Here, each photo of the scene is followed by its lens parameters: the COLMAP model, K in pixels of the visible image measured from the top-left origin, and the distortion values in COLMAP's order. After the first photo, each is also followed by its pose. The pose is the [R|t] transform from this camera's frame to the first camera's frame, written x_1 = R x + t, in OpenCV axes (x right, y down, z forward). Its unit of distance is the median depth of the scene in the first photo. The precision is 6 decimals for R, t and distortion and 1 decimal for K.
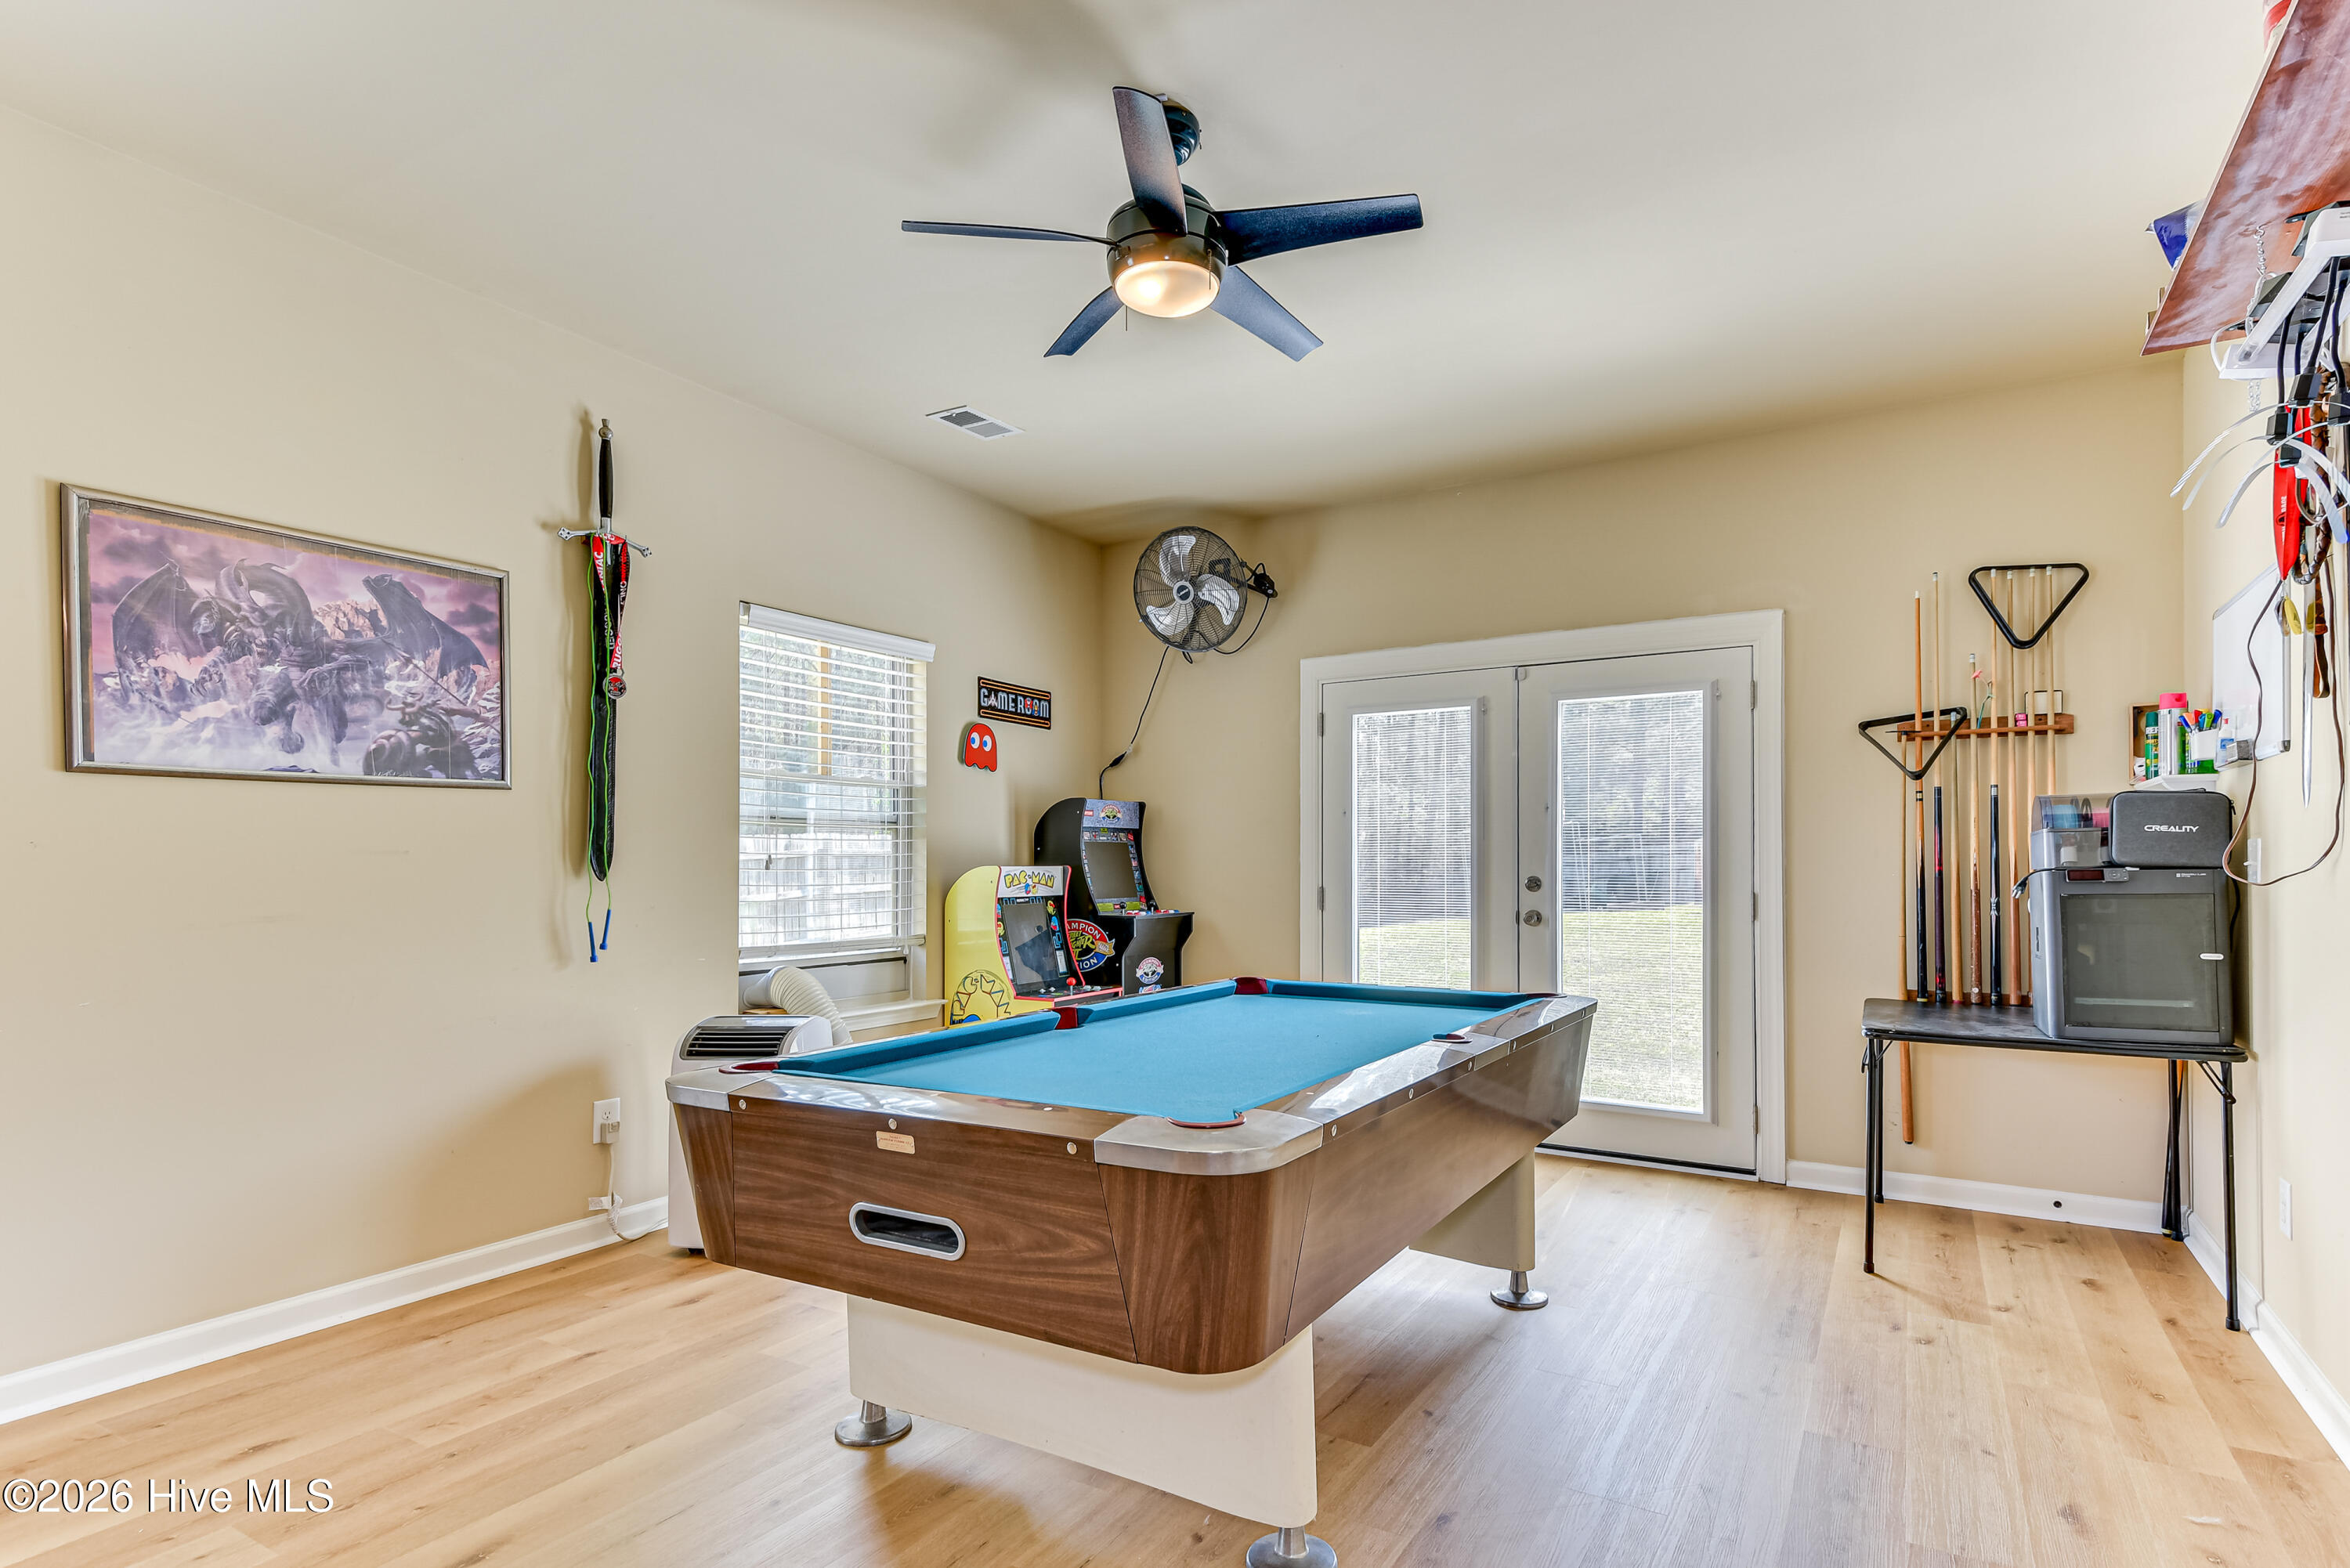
lens RADIAL K [[1190.2, 0, 1218.1], [0, 1190.2, 847.6], [0, 0, 1]] dist [0.052744, -0.003136]
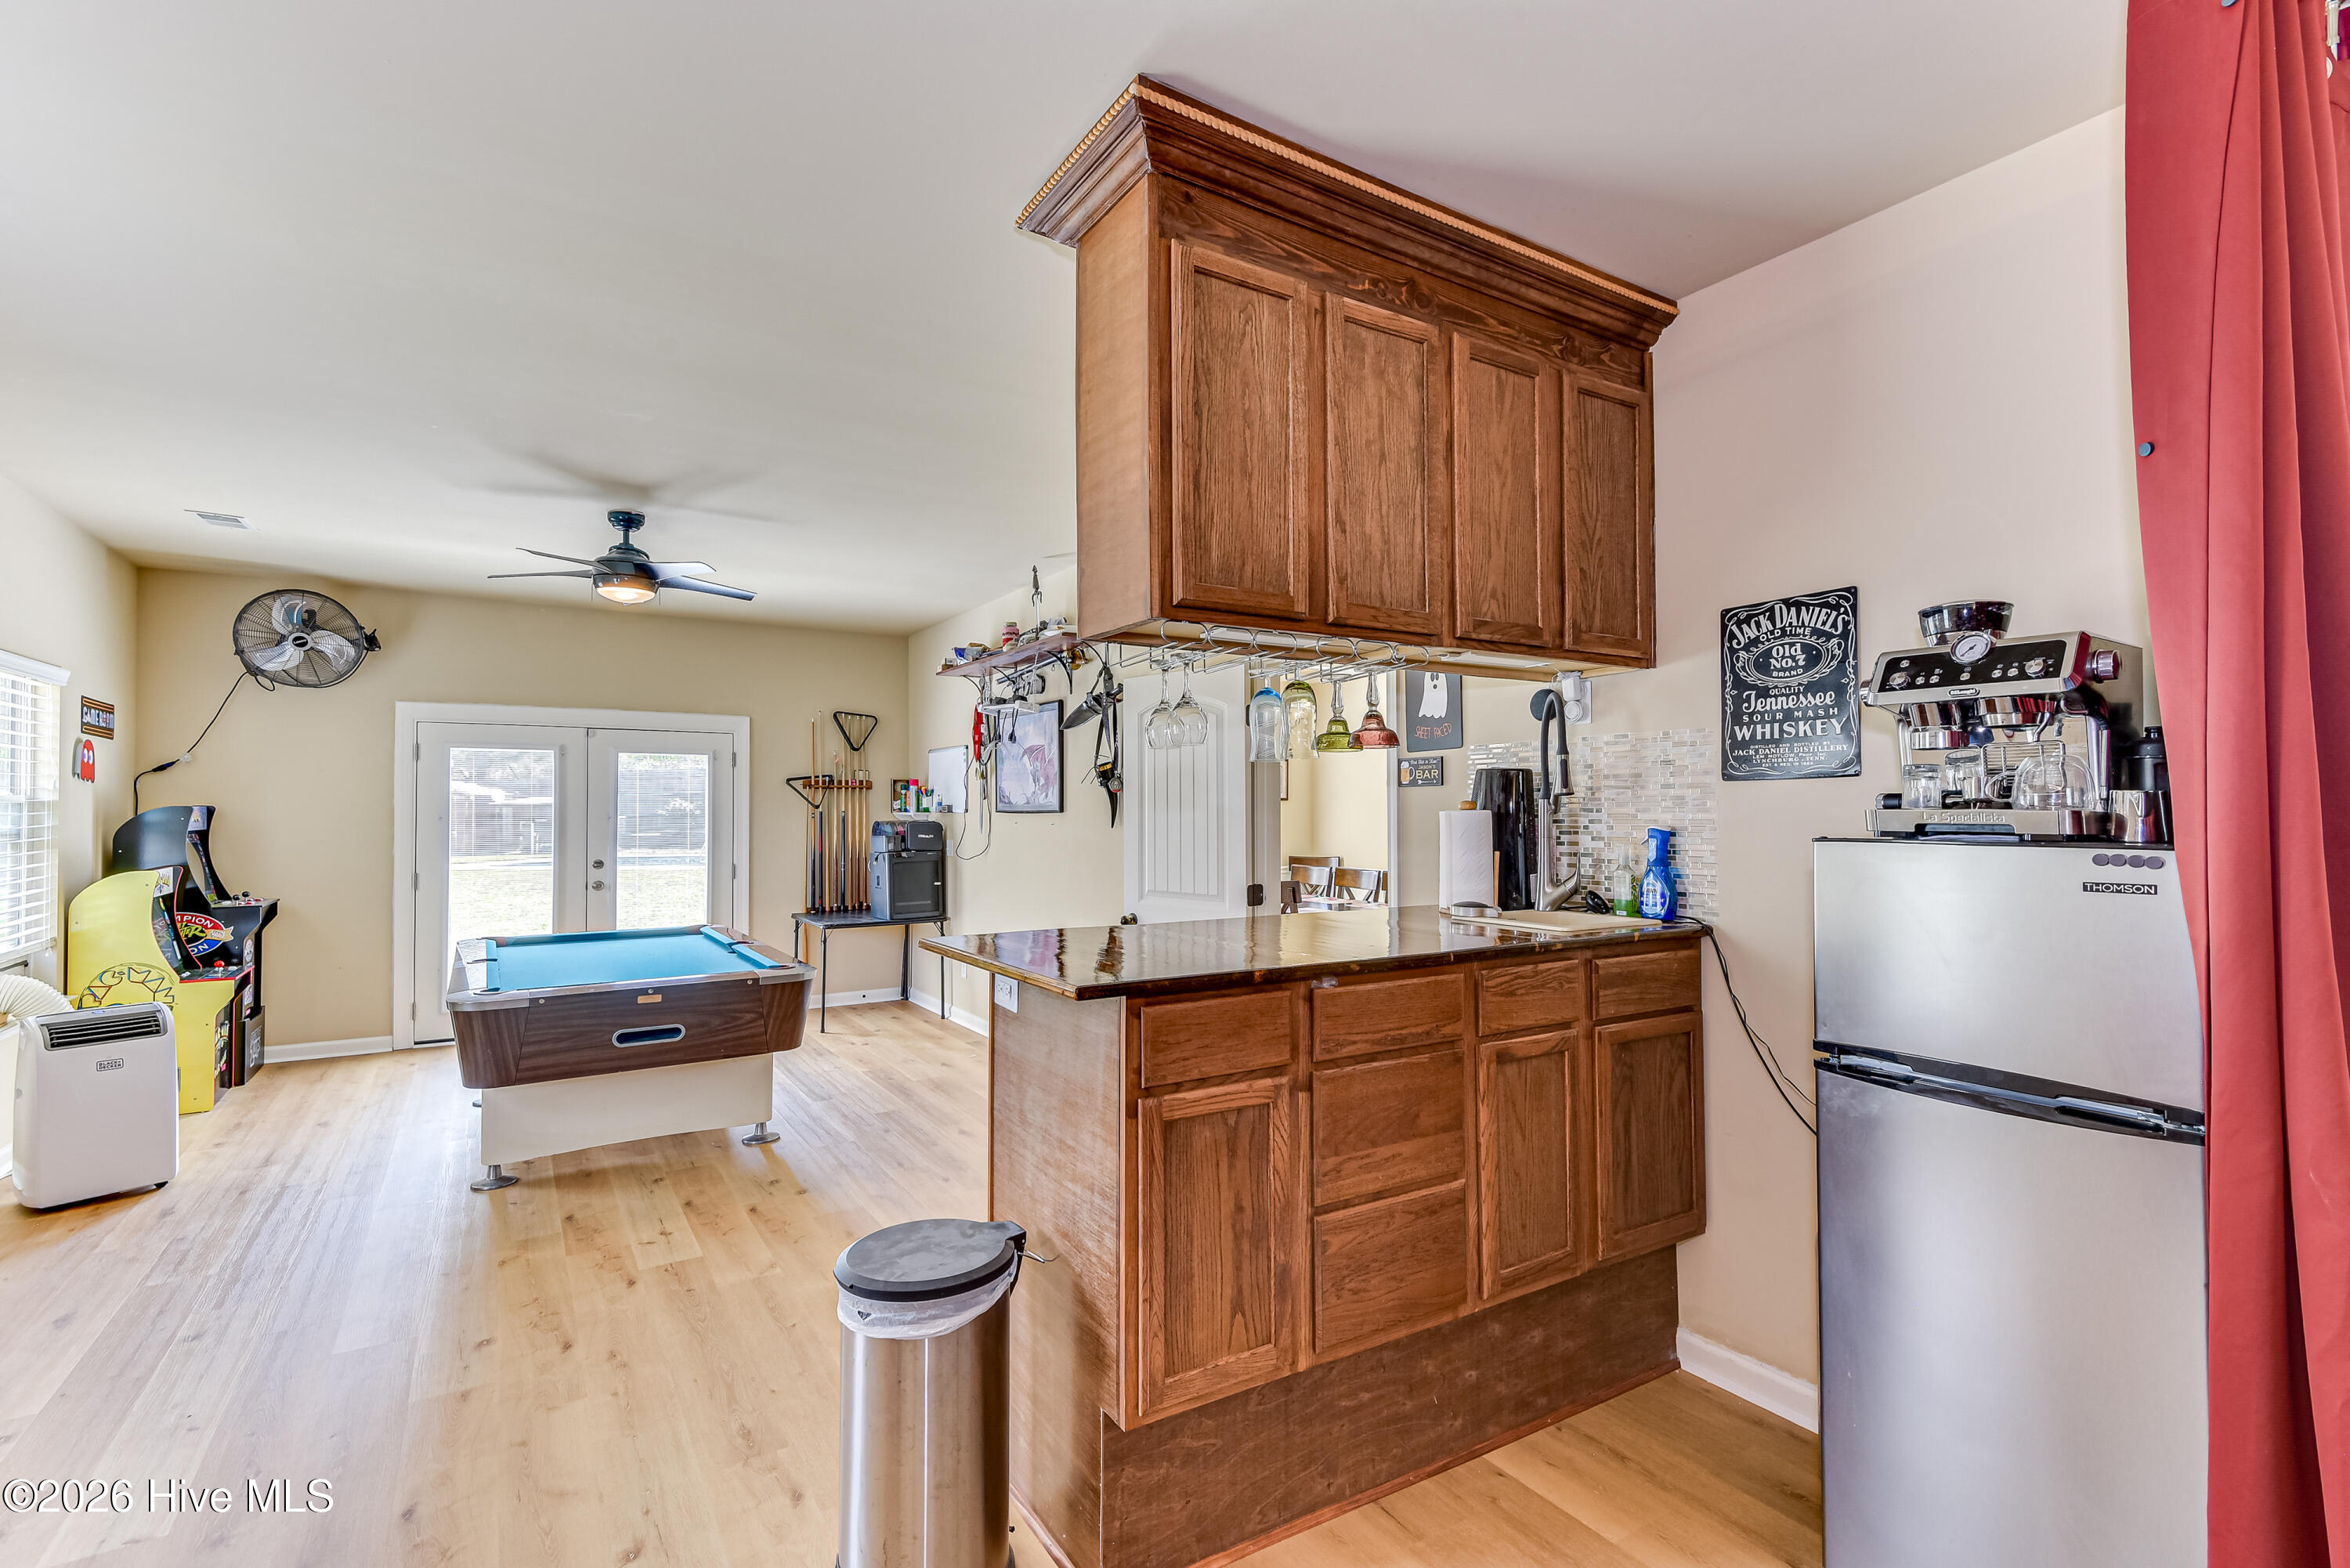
lens RADIAL K [[1052.2, 0, 1233.1], [0, 1052.2, 805.0], [0, 0, 1]] dist [0.021270, -0.009282]
pose [[0.426838, 0.004839, 0.904315, -0.770188], [-0.014178, 0.999899, 0.001342, -0.074335], [-0.904217, -0.013394, 0.426863, -0.438579]]
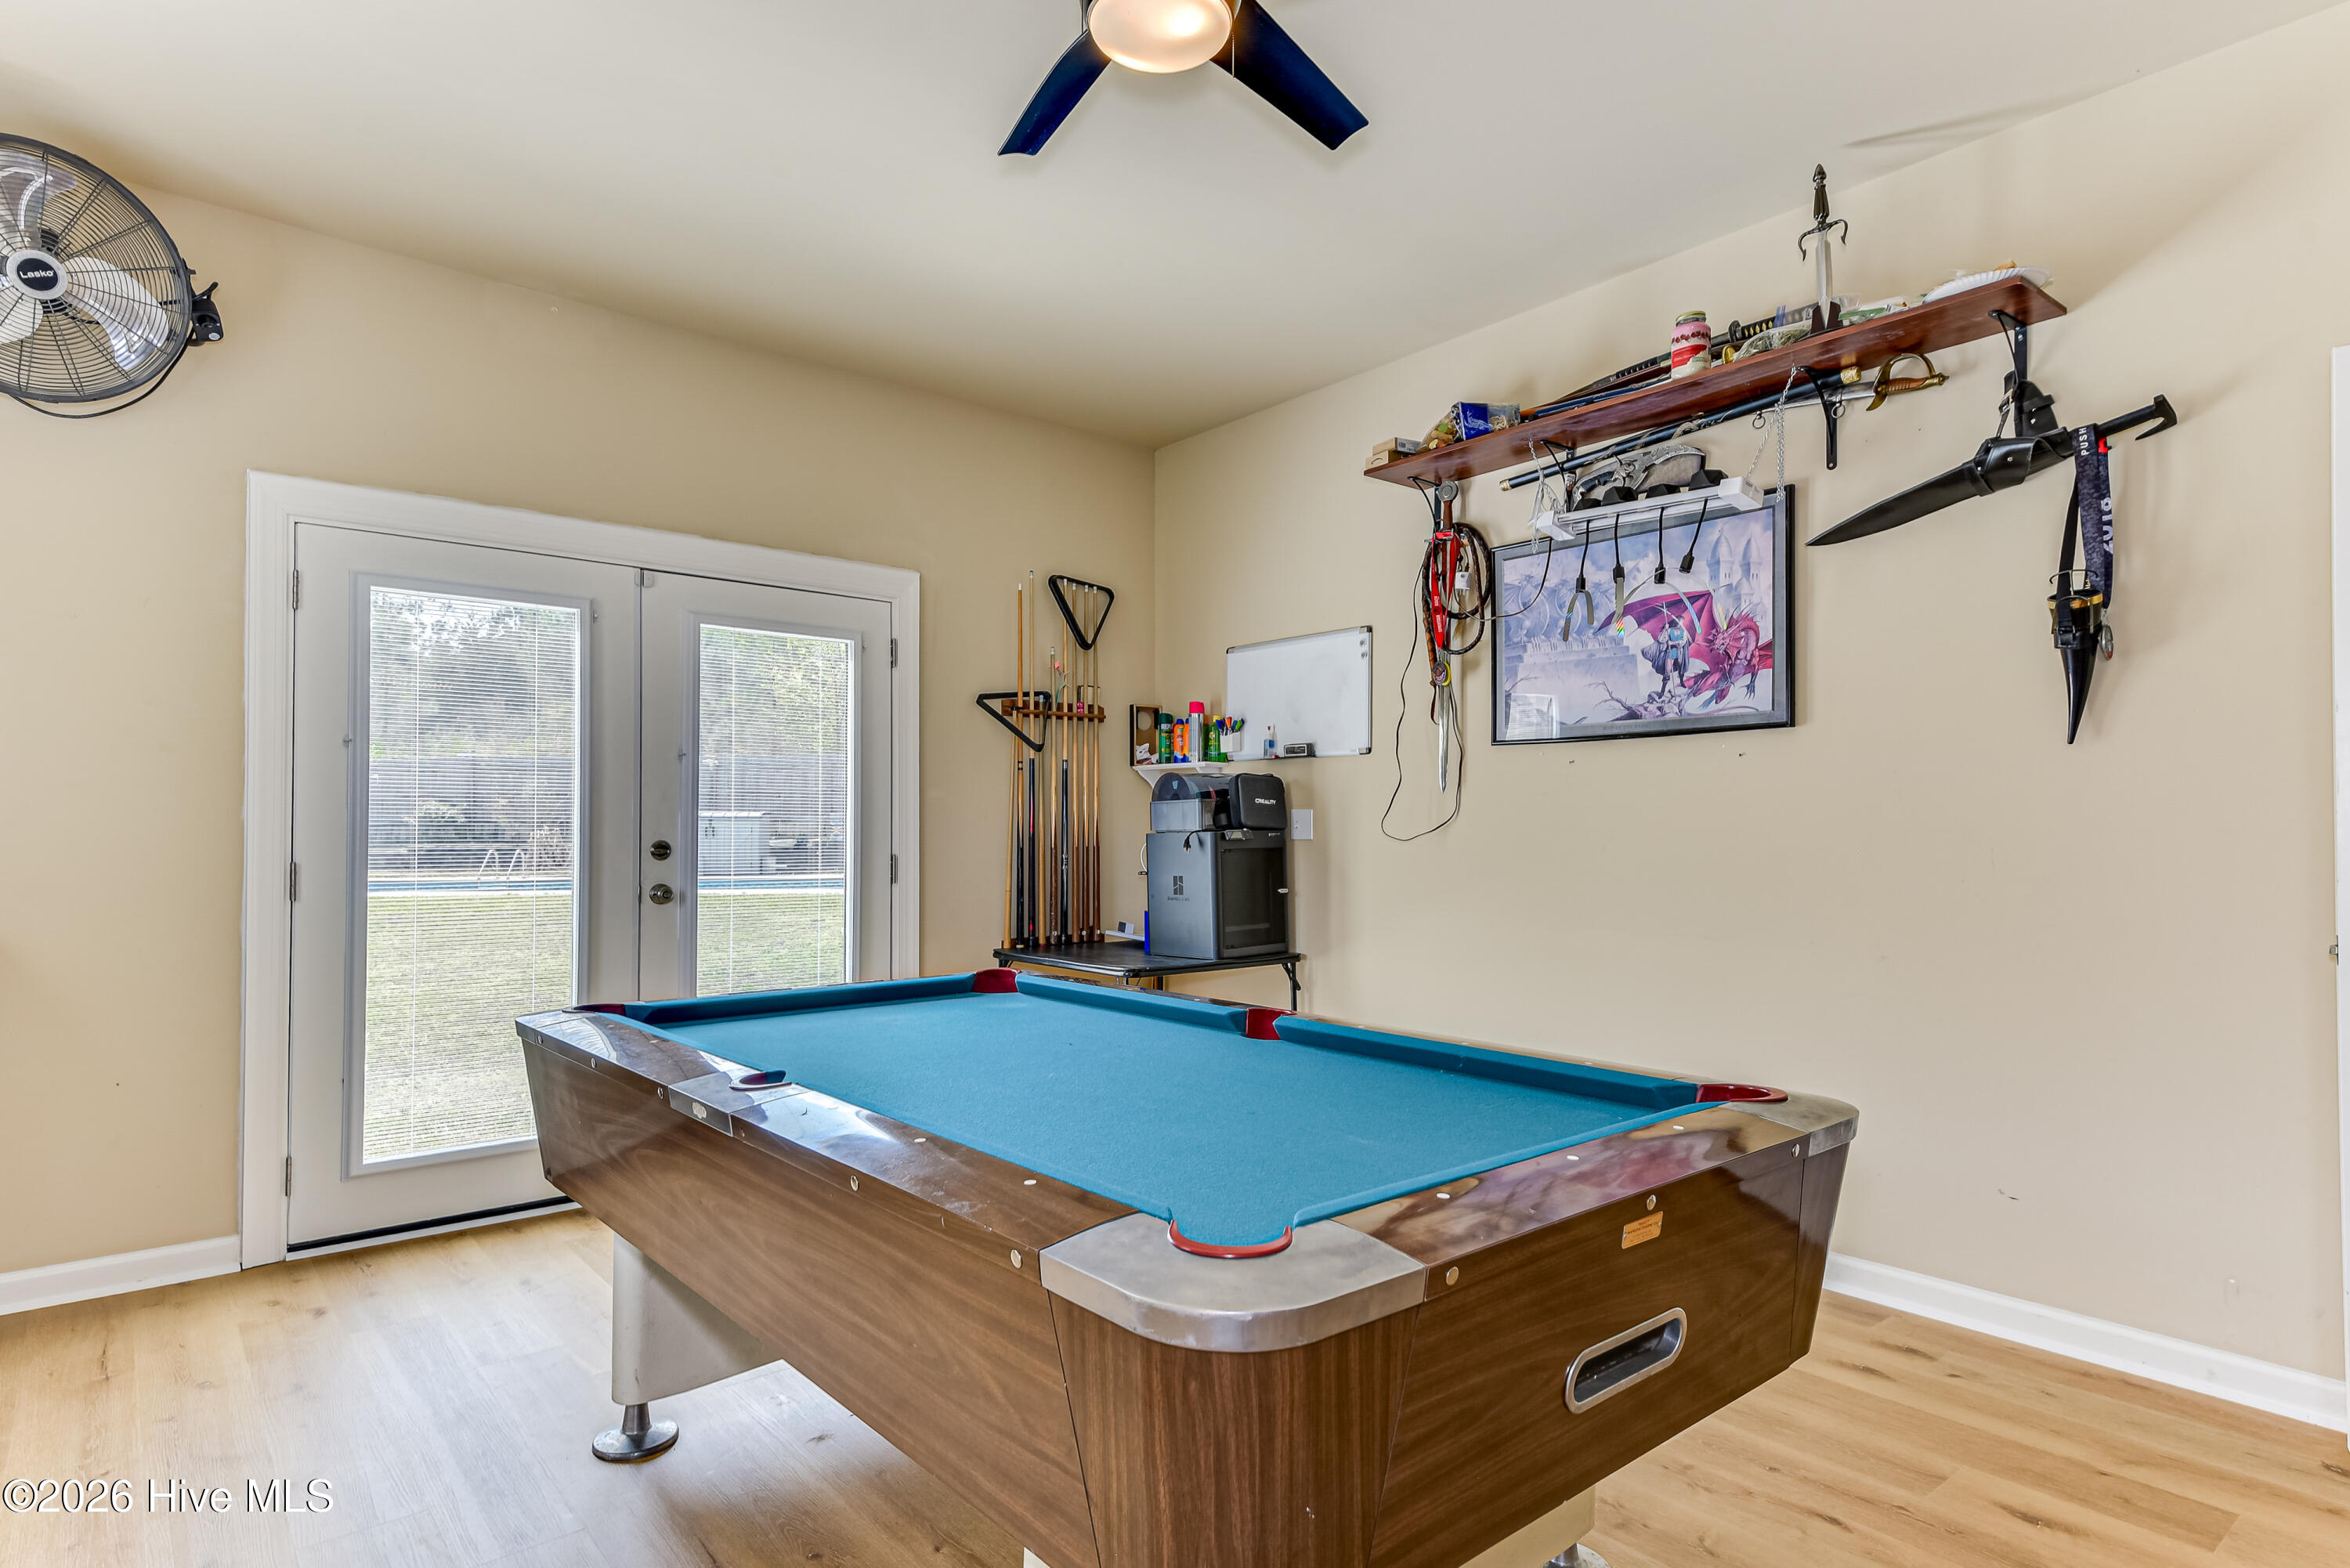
lens RADIAL K [[1248.0, 0, 1226.5], [0, 1248.0, 818.5], [0, 0, 1]] dist [0.020238, -0.001632]
pose [[0.318342, 0.008347, 0.947939, -0.464600], [-0.015126, 0.999879, -0.003724, 0.008127], [-0.947855, -0.013153, 0.318430, 0.453700]]
